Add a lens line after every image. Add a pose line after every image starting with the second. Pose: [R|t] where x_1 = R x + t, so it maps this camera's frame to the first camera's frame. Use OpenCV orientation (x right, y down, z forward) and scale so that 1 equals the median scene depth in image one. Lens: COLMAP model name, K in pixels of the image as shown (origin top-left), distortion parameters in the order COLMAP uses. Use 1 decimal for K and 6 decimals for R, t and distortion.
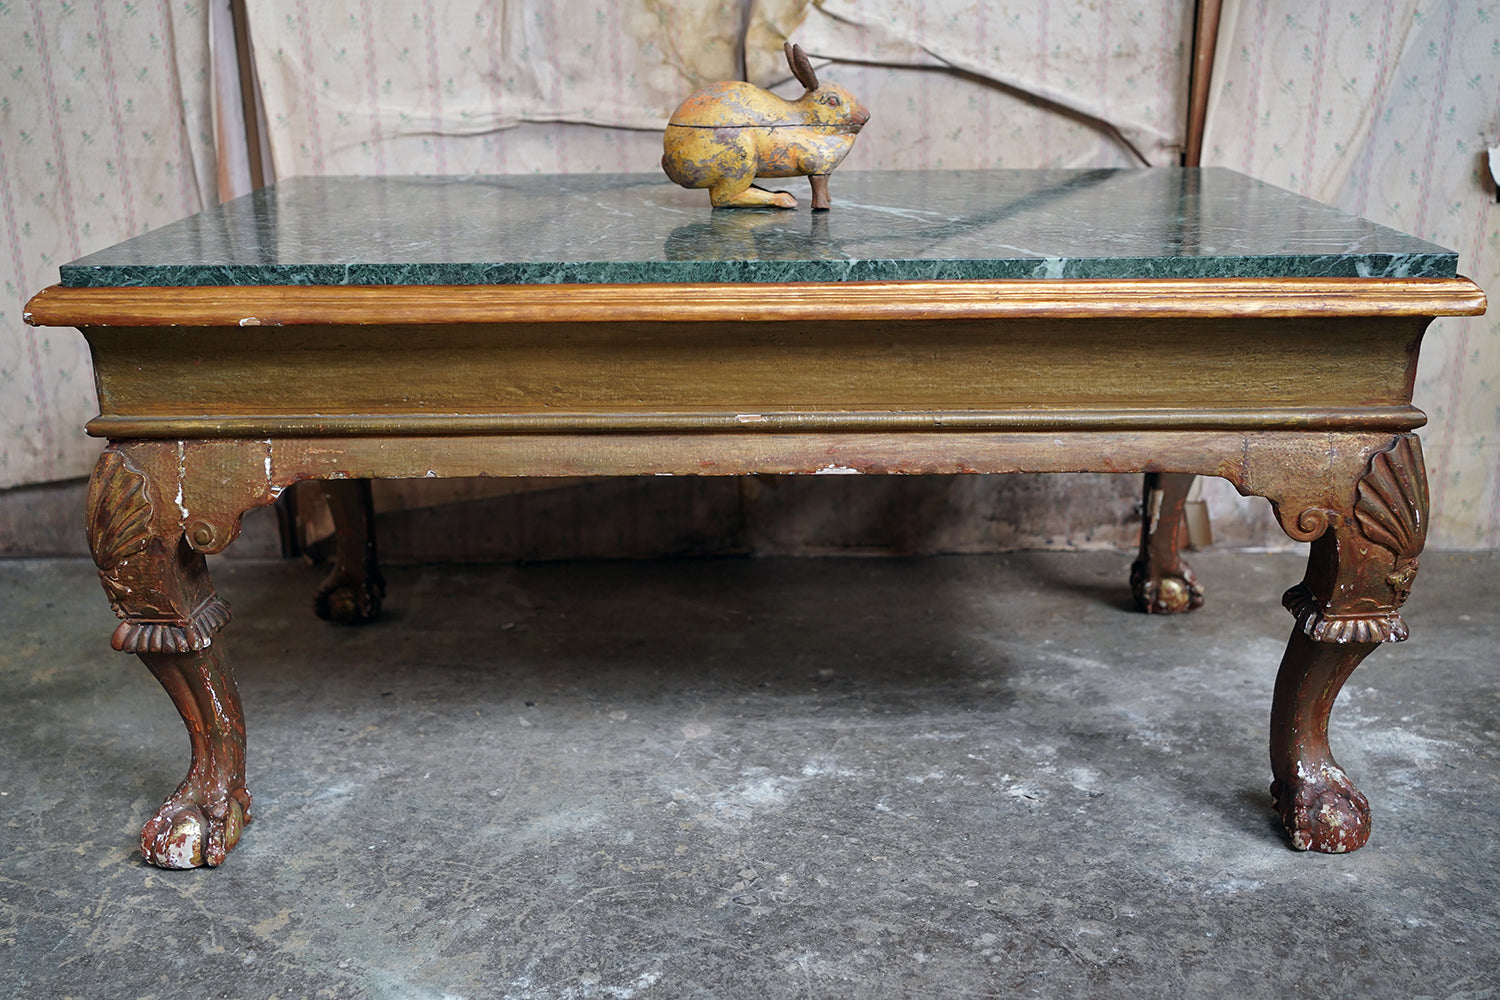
lens RADIAL K [[1518.7, 0, 749.5], [0, 1518.7, 499.5], [0, 0, 1]] dist [-0.032374, 0.171699]
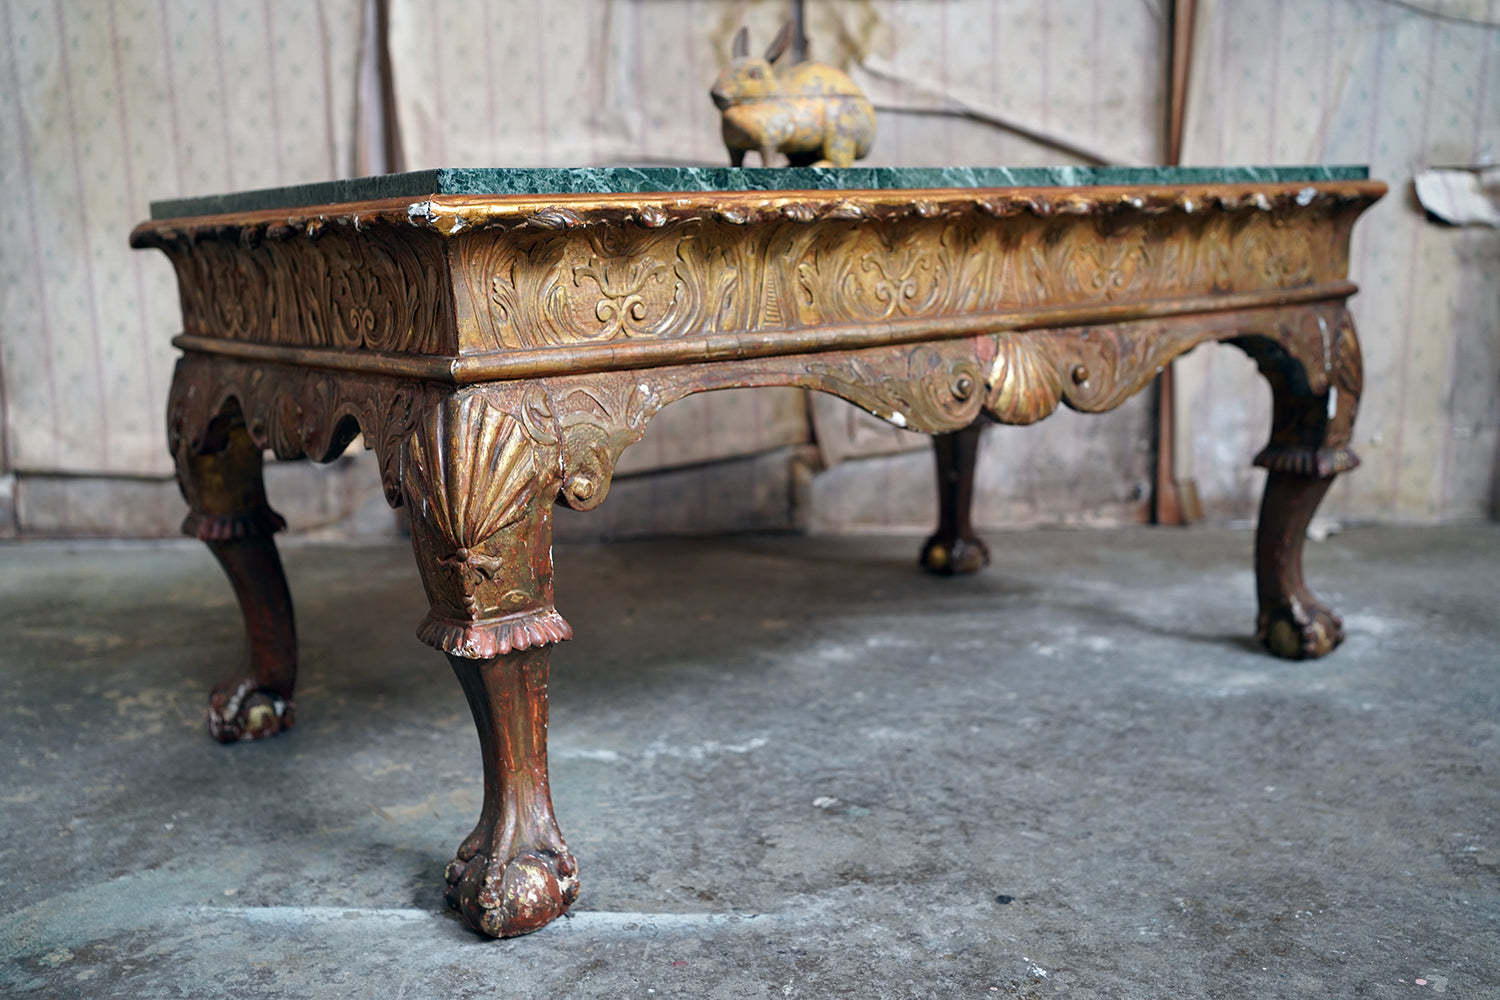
lens RADIAL K [[1516.6, 0, 754.5], [0, 1516.6, 498.8], [0, 0, 1]] dist [-0.033070, 0.183207]
pose [[0.999979, -0.005534, 0.003392, -0.058254], [0.005903, 0.992660, -0.120794, 0.213418], [-0.002698, 0.120812, 0.992672, -0.210609]]
